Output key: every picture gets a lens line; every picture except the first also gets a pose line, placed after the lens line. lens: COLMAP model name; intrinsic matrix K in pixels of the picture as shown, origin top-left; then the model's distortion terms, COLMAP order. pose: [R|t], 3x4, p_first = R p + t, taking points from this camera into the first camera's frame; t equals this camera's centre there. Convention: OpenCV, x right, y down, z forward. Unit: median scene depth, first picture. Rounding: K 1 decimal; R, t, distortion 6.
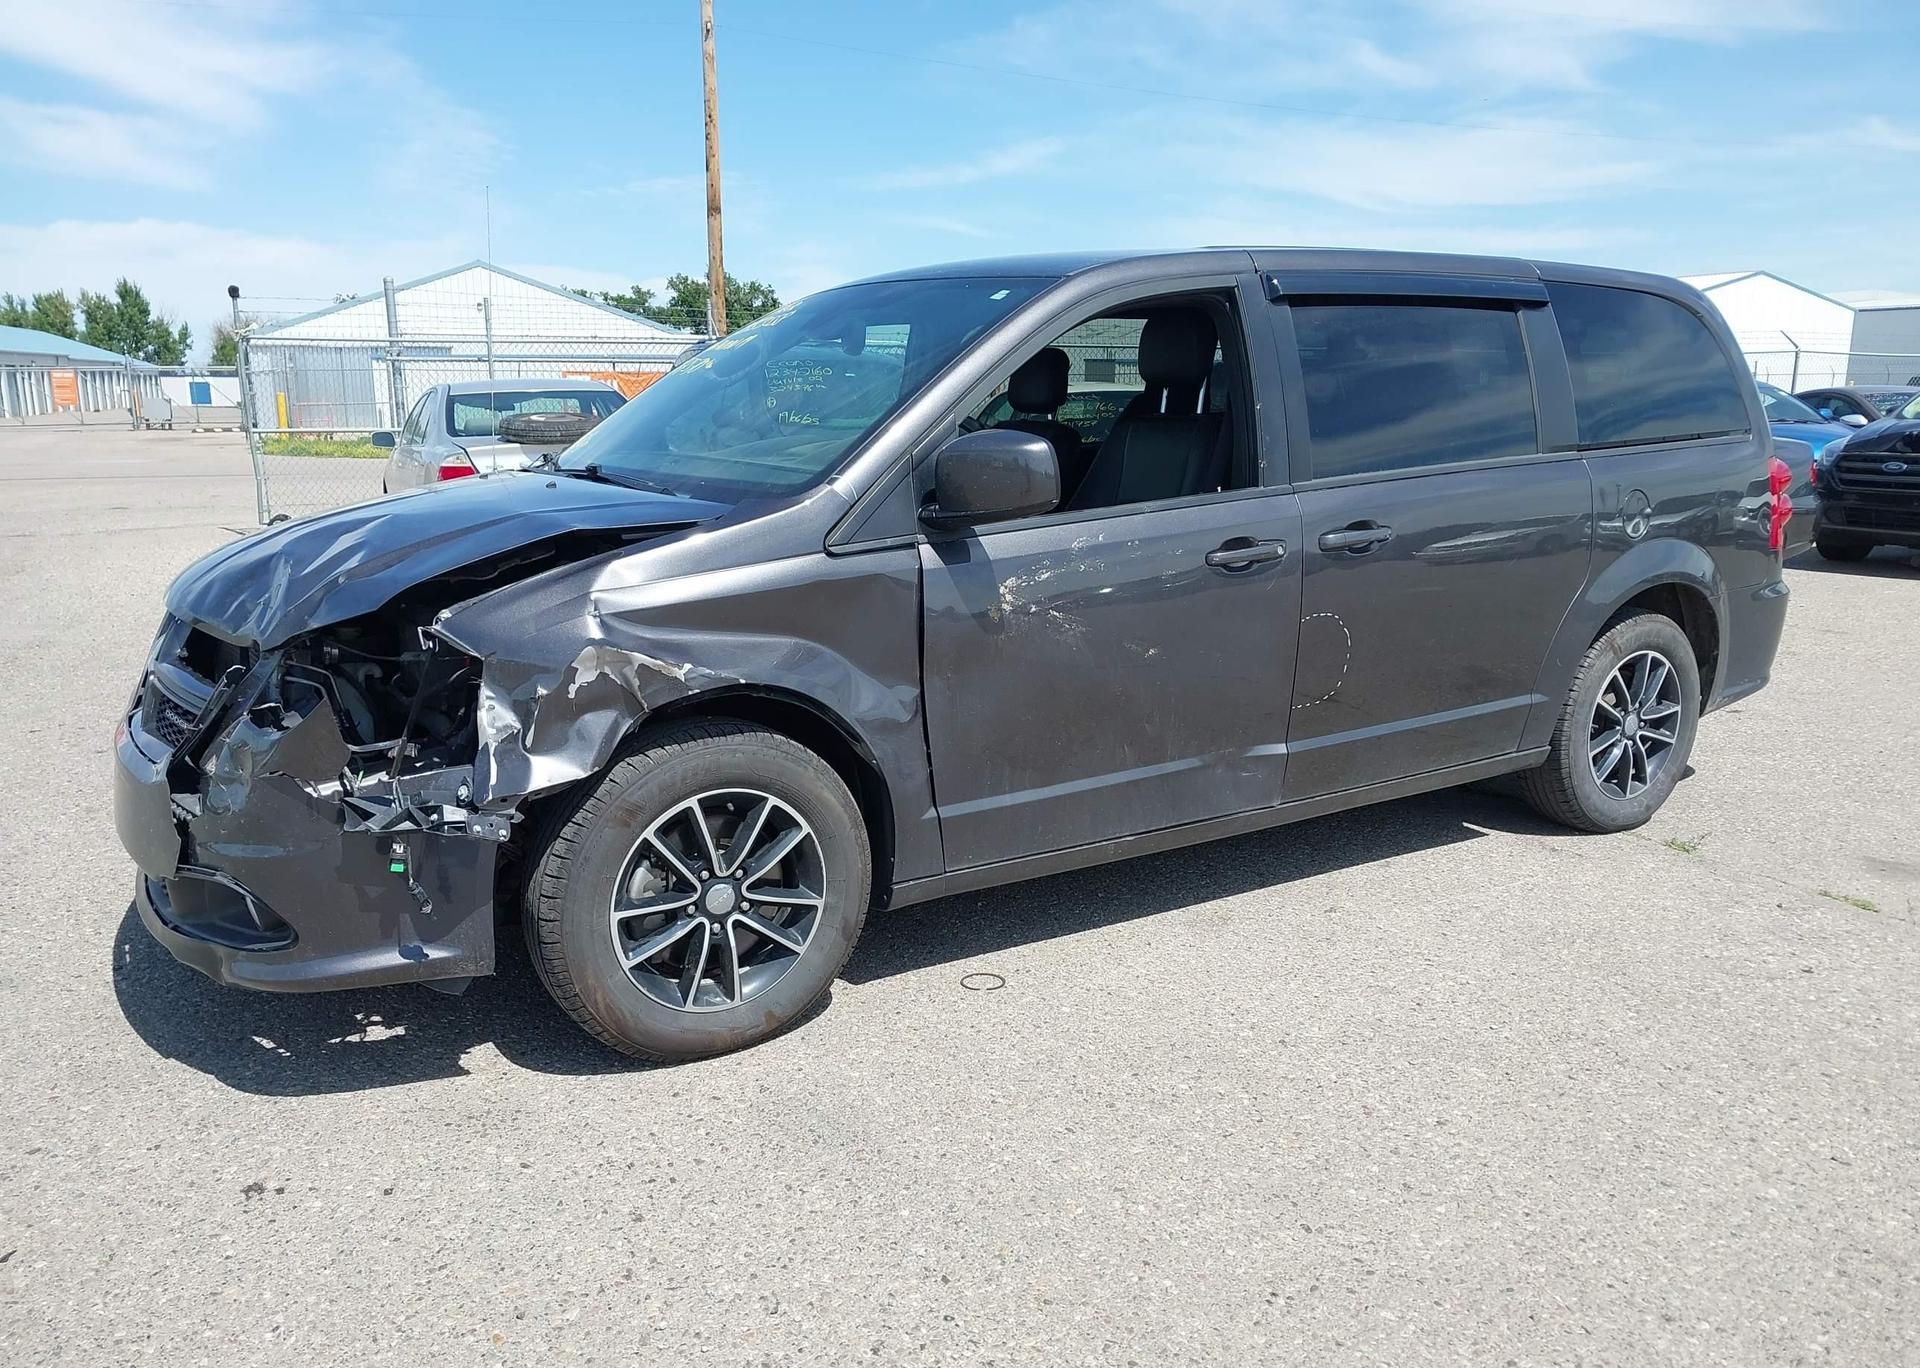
lens RADIAL K [[1556.5, 0, 947.4], [0, 1556.5, 686.6], [0, 0, 1]] dist [0.036501, -0.038319]
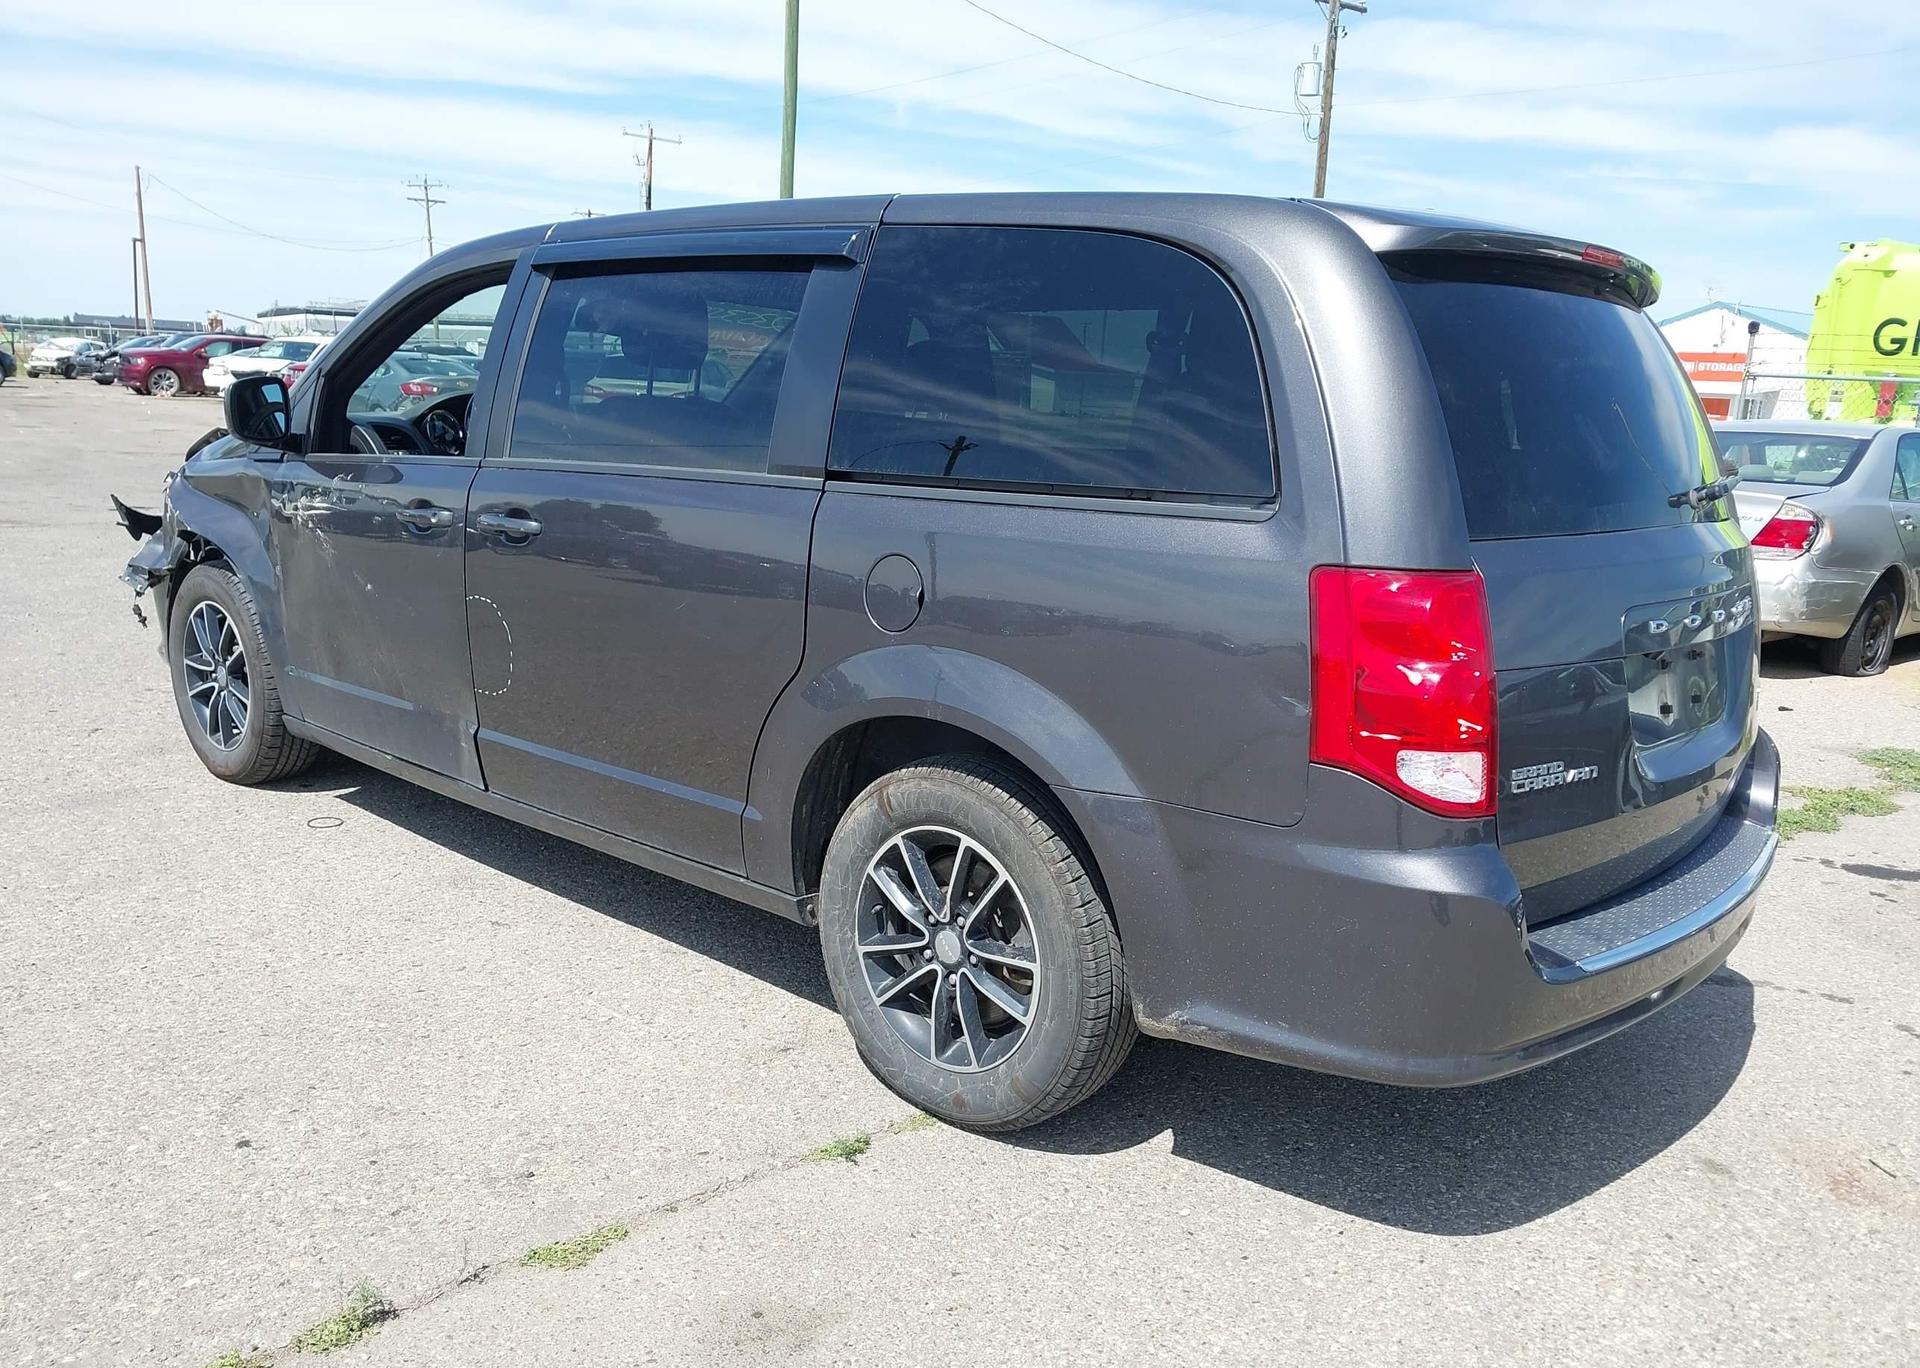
lens RADIAL K [[1559.6, 0, 953.9], [0, 1559.6, 673.7], [0, 0, 1]] dist [0.025405, -0.032385]
pose [[0.266280, 0.194680, -0.944031, 1.420979], [-0.237940, 0.962358, 0.131345, -0.226477], [0.934066, 0.189649, 0.302579, 1.149748]]
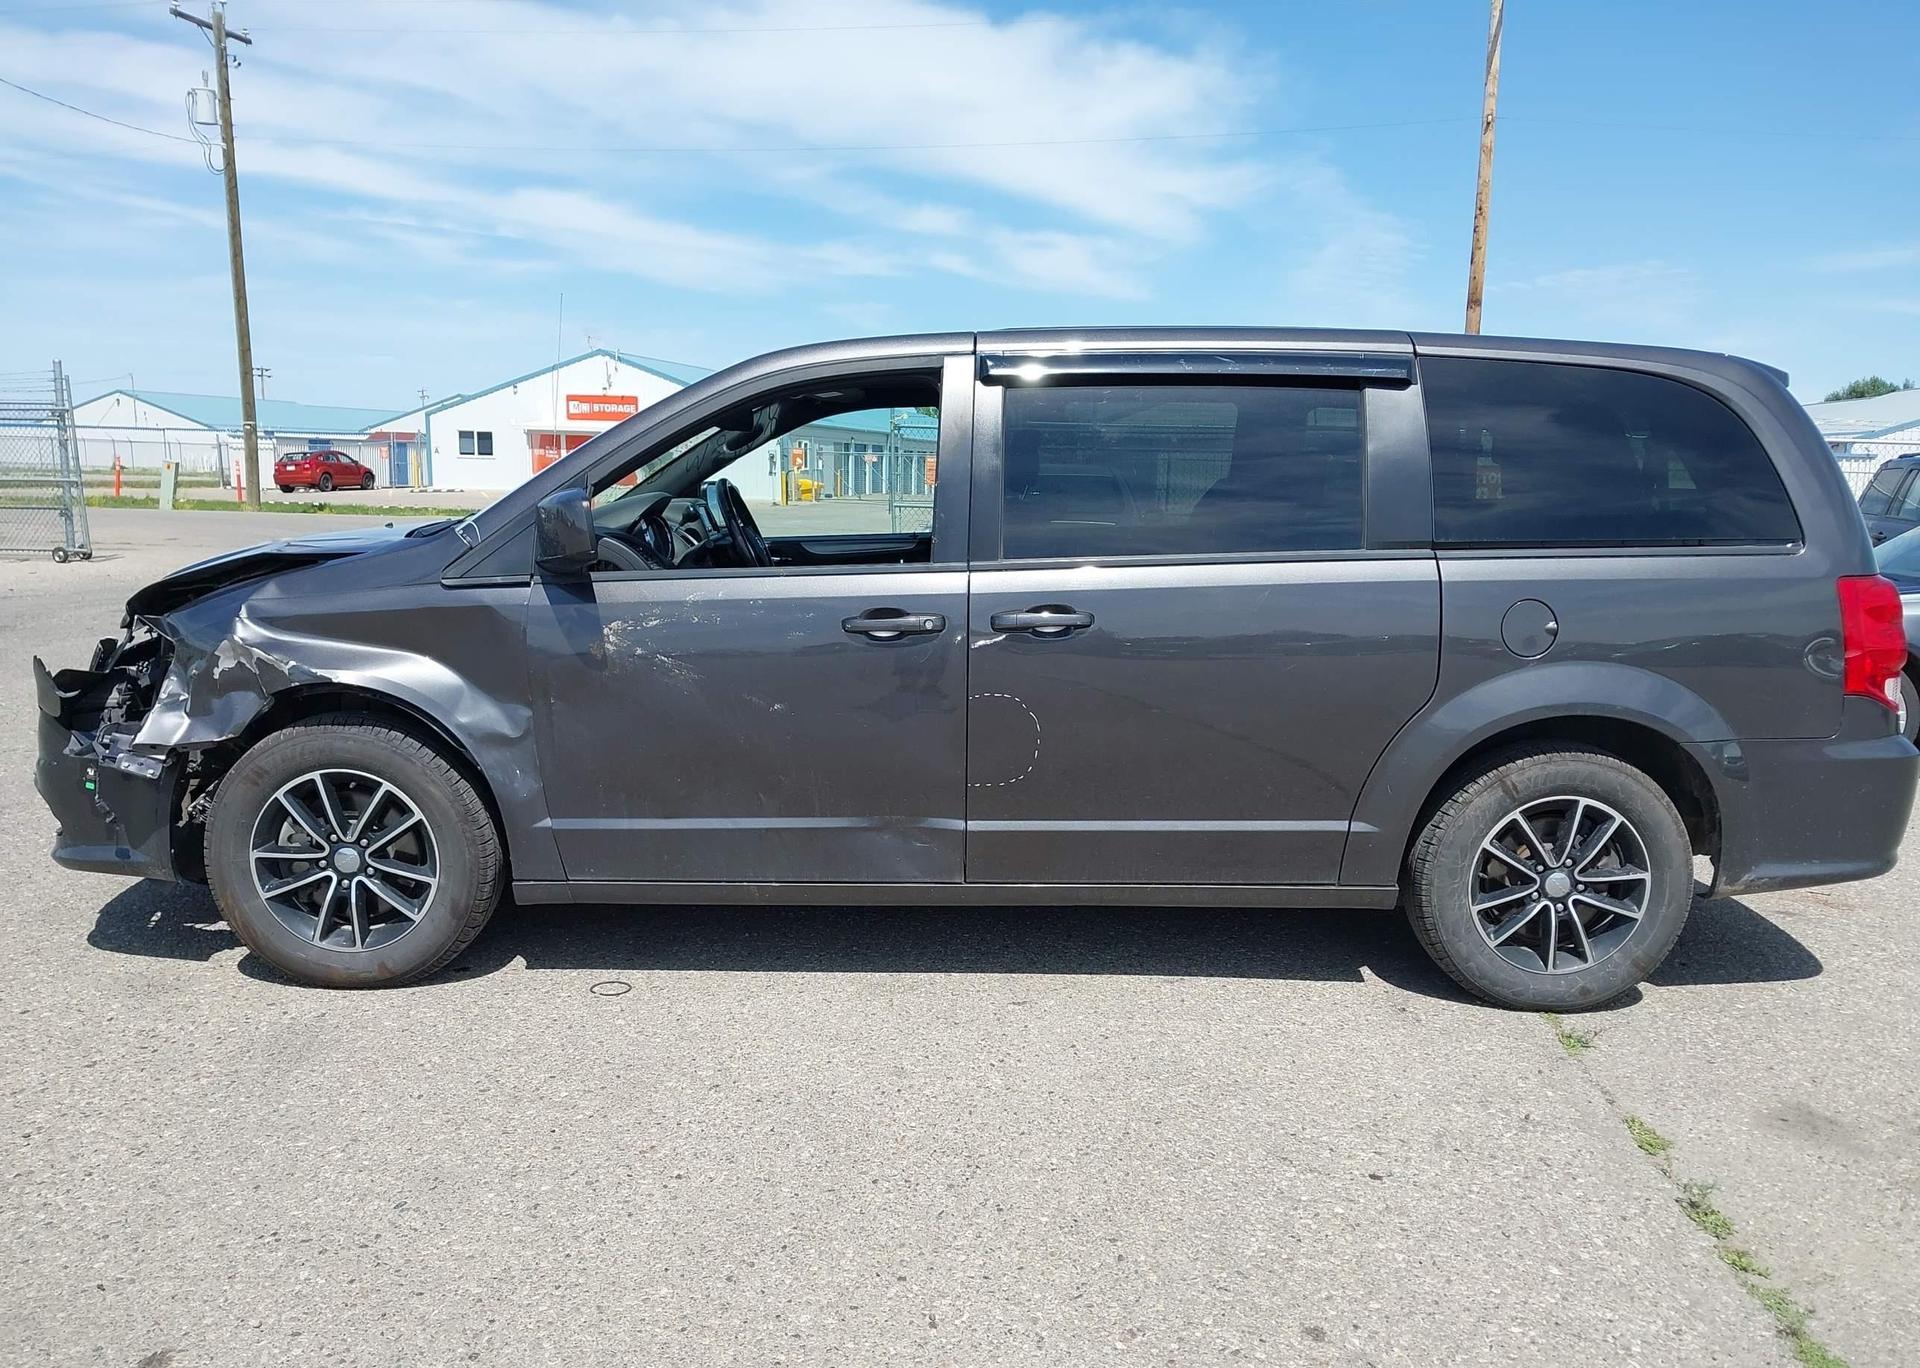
lens RADIAL K [[1559.6, 0, 959.5], [0, 1559.6, 674.9], [0, 0, 1]] dist [0.025405, -0.032385]
pose [[0.850679, 0.092076, -0.517559, 0.843835], [-0.125721, 0.991605, -0.030228, -0.029627], [0.510431, 0.090782, 0.855113, 0.174356]]
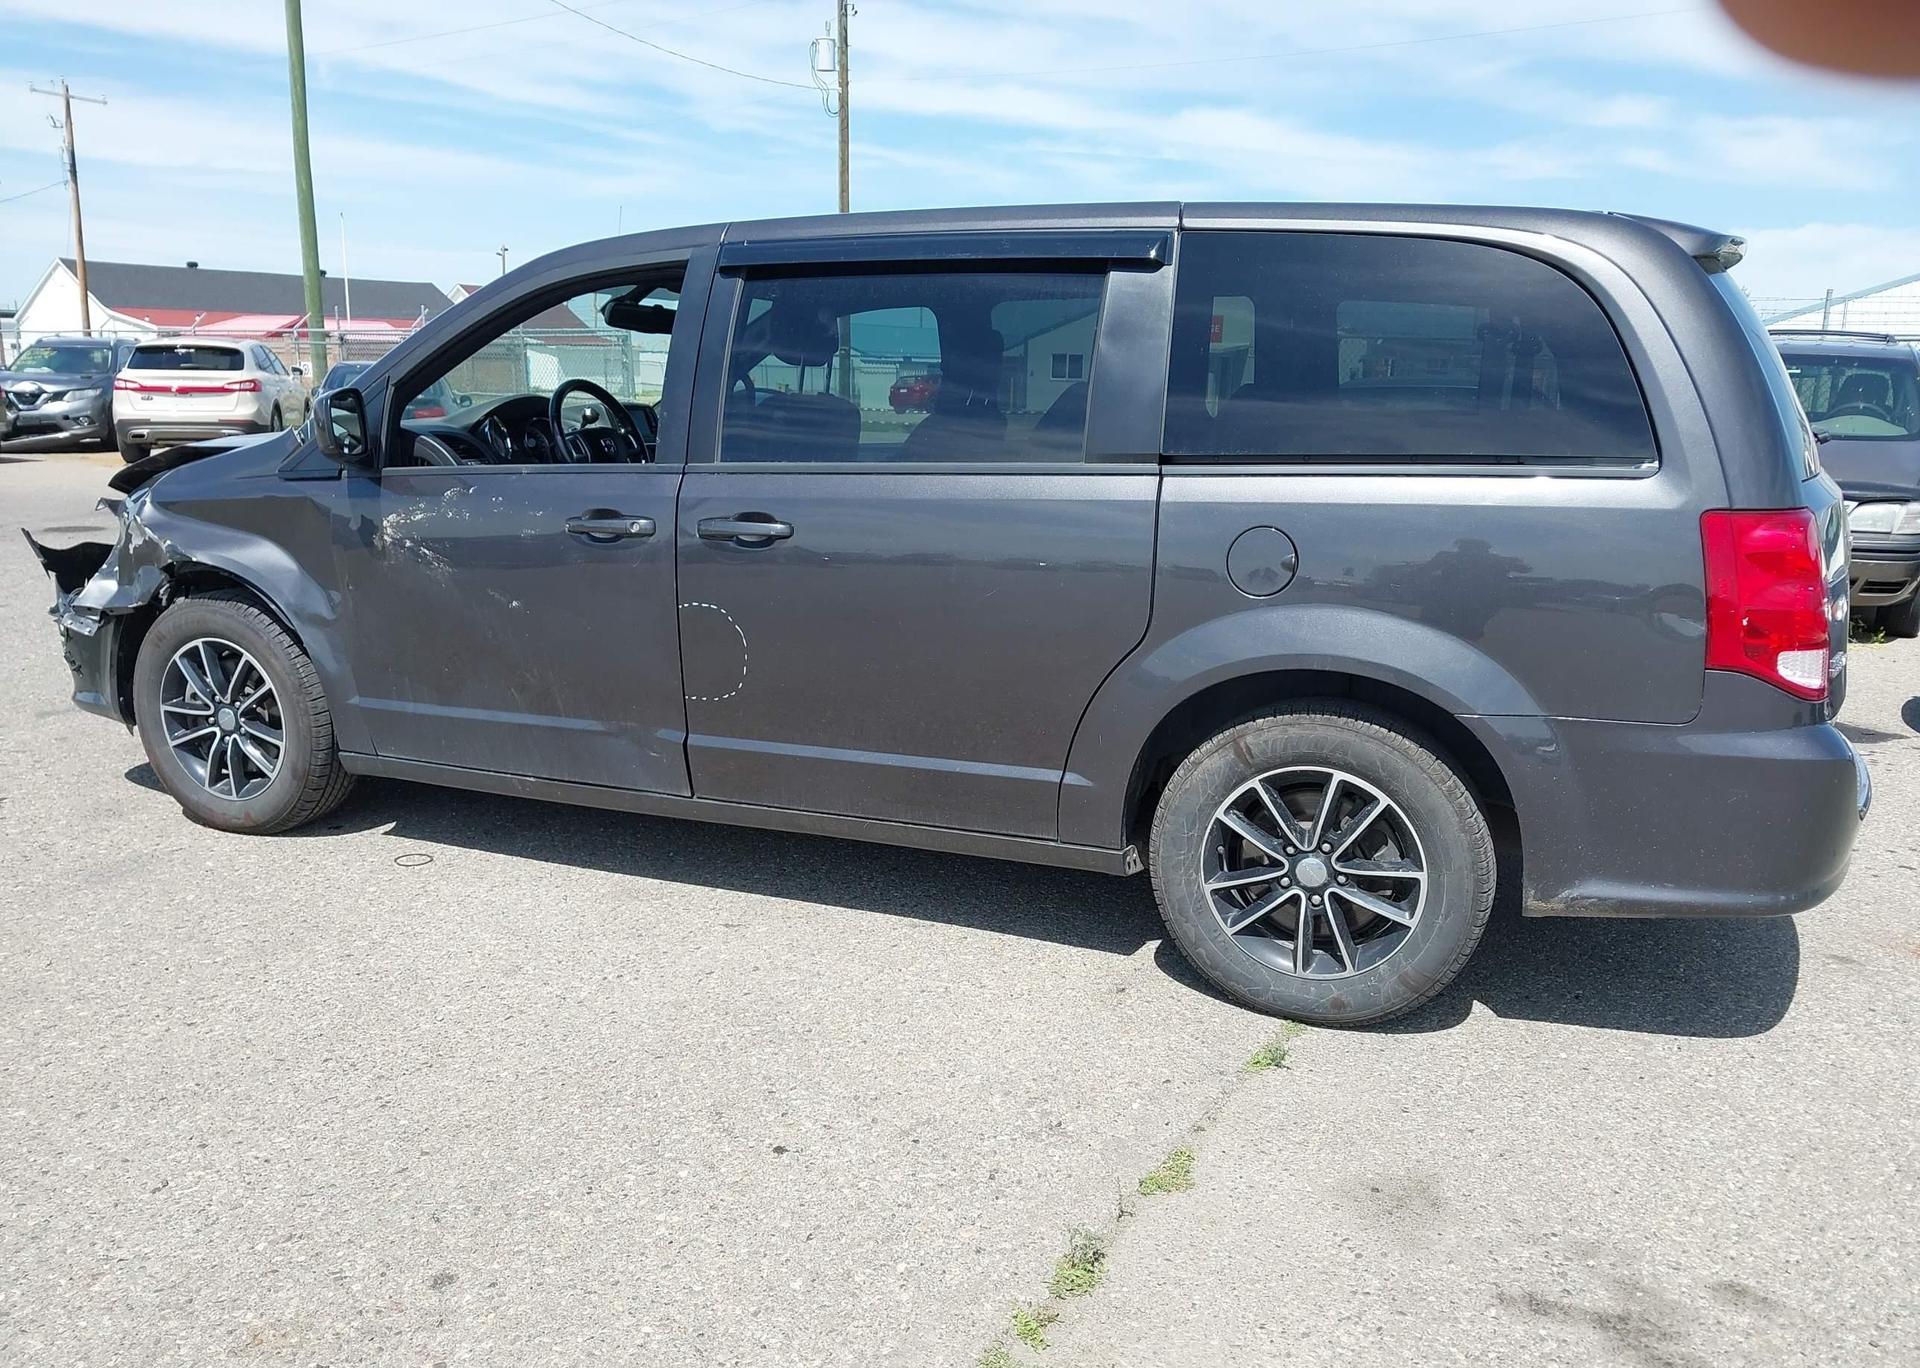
lens RADIAL K [[1559.6, 0, 953.8], [0, 1559.6, 687.3], [0, 0, 1]] dist [0.025405, -0.032385]
pose [[0.565944, 0.177065, -0.805205, 1.274631], [-0.180411, 0.979592, 0.088609, -0.125586], [0.804462, 0.095121, 0.586338, 0.668868]]
